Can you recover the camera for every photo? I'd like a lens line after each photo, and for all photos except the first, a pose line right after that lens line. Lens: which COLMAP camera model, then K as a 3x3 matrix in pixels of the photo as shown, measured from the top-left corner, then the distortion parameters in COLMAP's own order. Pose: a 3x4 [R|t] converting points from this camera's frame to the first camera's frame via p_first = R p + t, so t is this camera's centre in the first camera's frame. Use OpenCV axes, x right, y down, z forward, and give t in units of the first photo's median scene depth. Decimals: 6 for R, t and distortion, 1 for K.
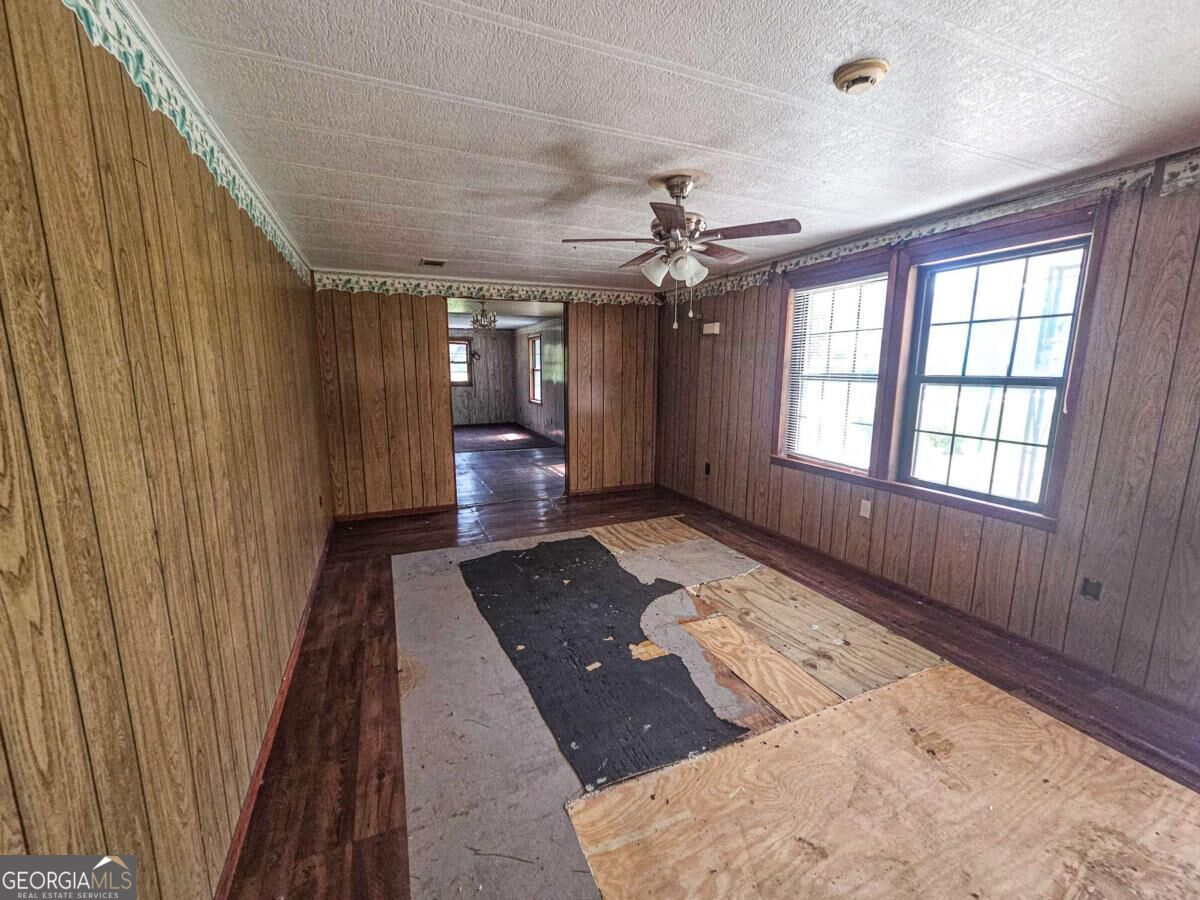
lens RADIAL K [[495.3, 0, 587.4], [0, 495.3, 454.5], [0, 0, 1]] dist [-0.001536, -0.000799]
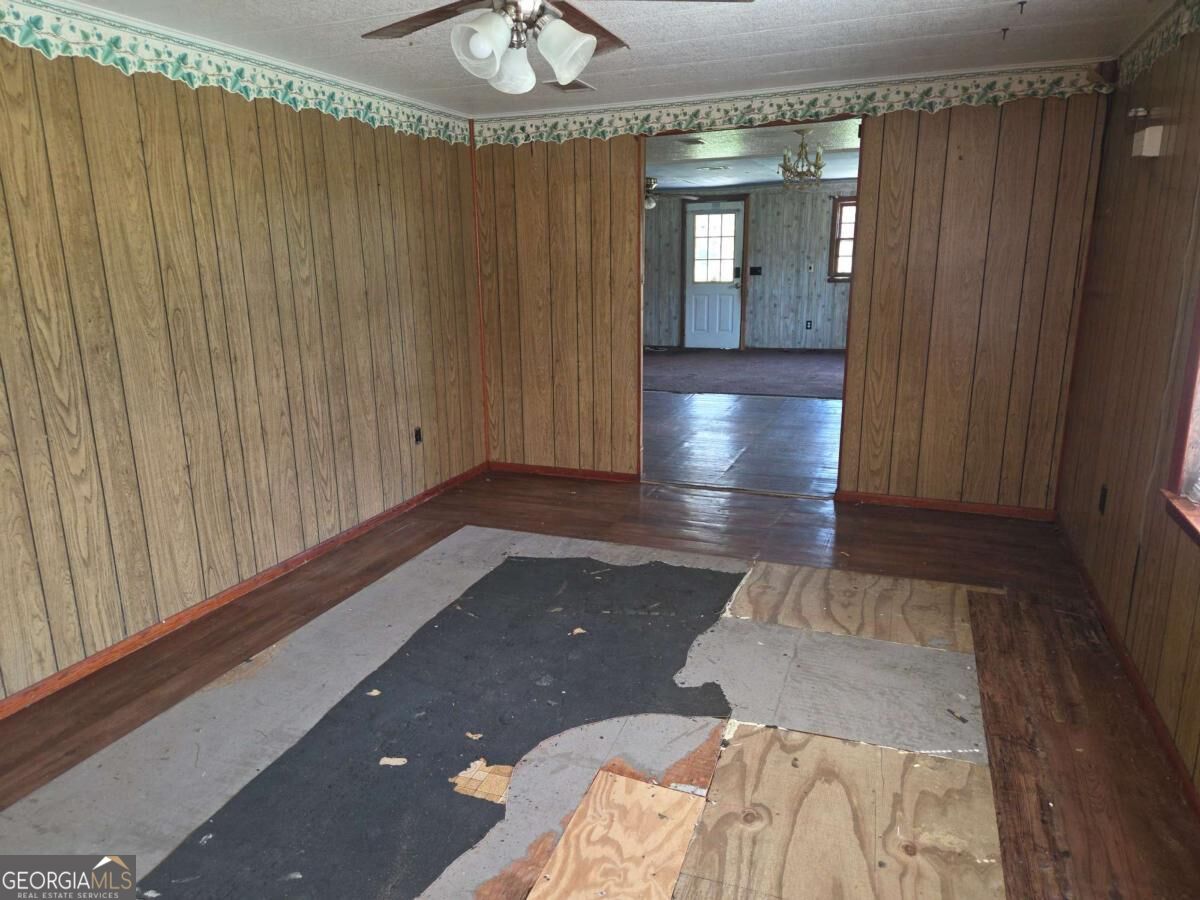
lens RADIAL K [[802.0, 0, 582.6], [0, 802.0, 454.9], [0, 0, 1]] dist [0.040993, -0.030692]
pose [[0.706689, 0.160983, -0.688966, 0.525330], [-0.105046, 0.986852, 0.122839, -0.058372], [0.699682, -0.014436, 0.714308, 0.302768]]
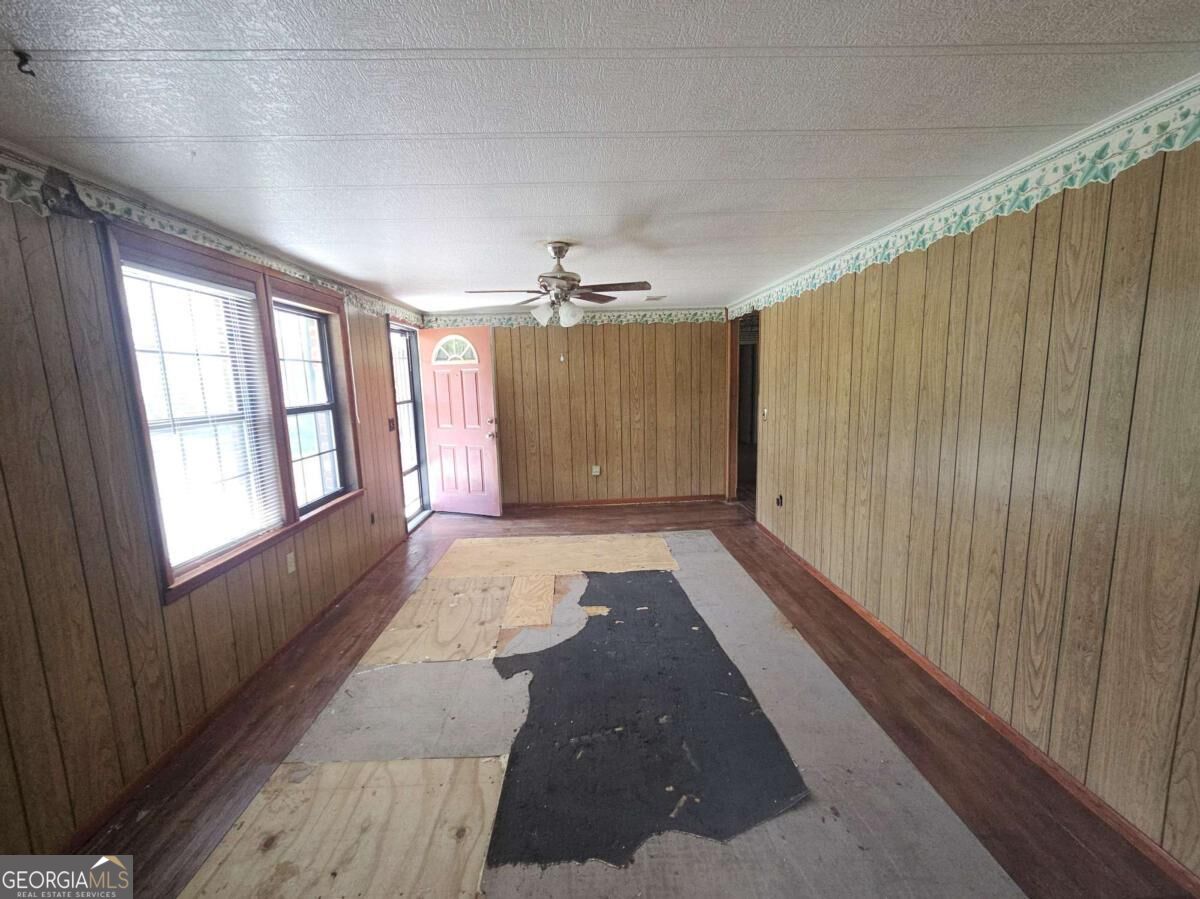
lens RADIAL K [[495.3, 0, 600.1], [0, 495.3, 456.0], [0, 0, 1]] dist [-0.001536, -0.000799]
pose [[-0.937726, -0.028056, 0.346241, -0.222052], [0.088365, 0.944679, 0.315868, -0.267206], [-0.335949, 0.326793, -0.883371, 1.382267]]
